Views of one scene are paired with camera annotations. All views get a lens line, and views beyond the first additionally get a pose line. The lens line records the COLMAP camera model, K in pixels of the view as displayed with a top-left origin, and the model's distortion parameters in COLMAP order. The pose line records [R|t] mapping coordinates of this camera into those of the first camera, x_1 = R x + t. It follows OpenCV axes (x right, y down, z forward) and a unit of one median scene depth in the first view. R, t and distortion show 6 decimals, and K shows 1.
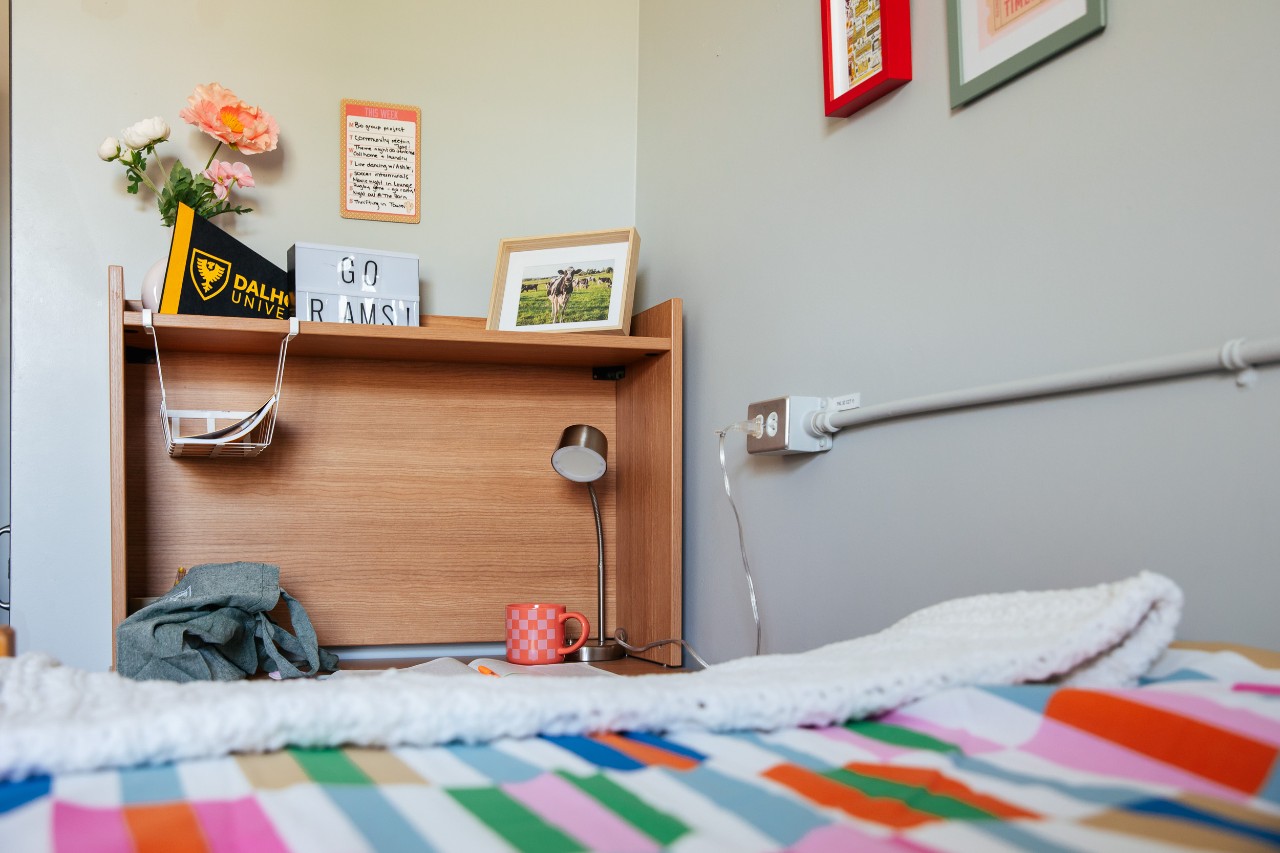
lens RADIAL K [[904.3, 0, 641.8], [0, 904.3, 429.2], [0, 0, 1]] dist [-0.049713, 0.011452]
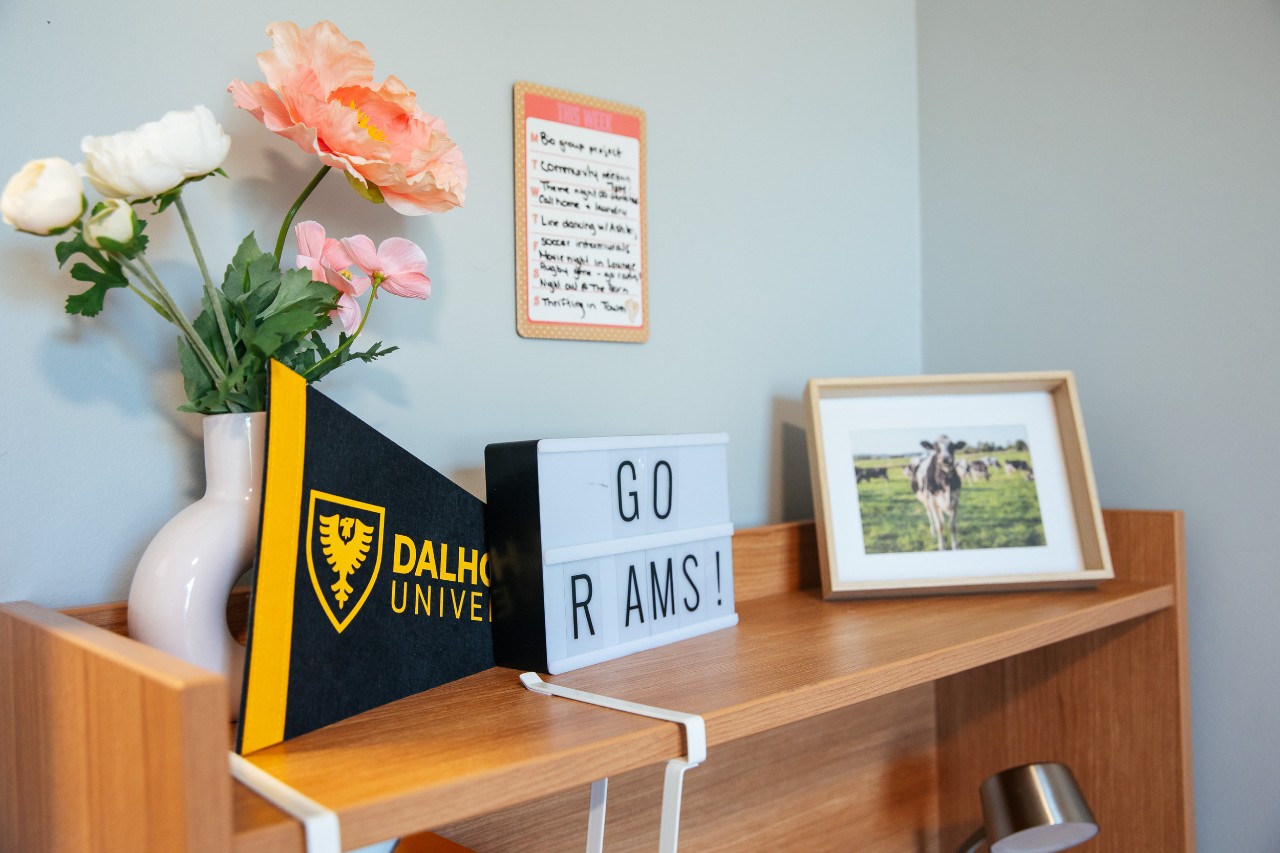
lens RADIAL K [[904.3, 0, 622.8], [0, 904.3, 366.1], [0, 0, 1]] dist [-0.049713, 0.011452]
pose [[0.948833, -0.001660, 0.315775, -0.434238], [0.008061, 0.999788, -0.018968, -0.213057], [-0.315676, 0.020543, 0.948645, 0.545109]]
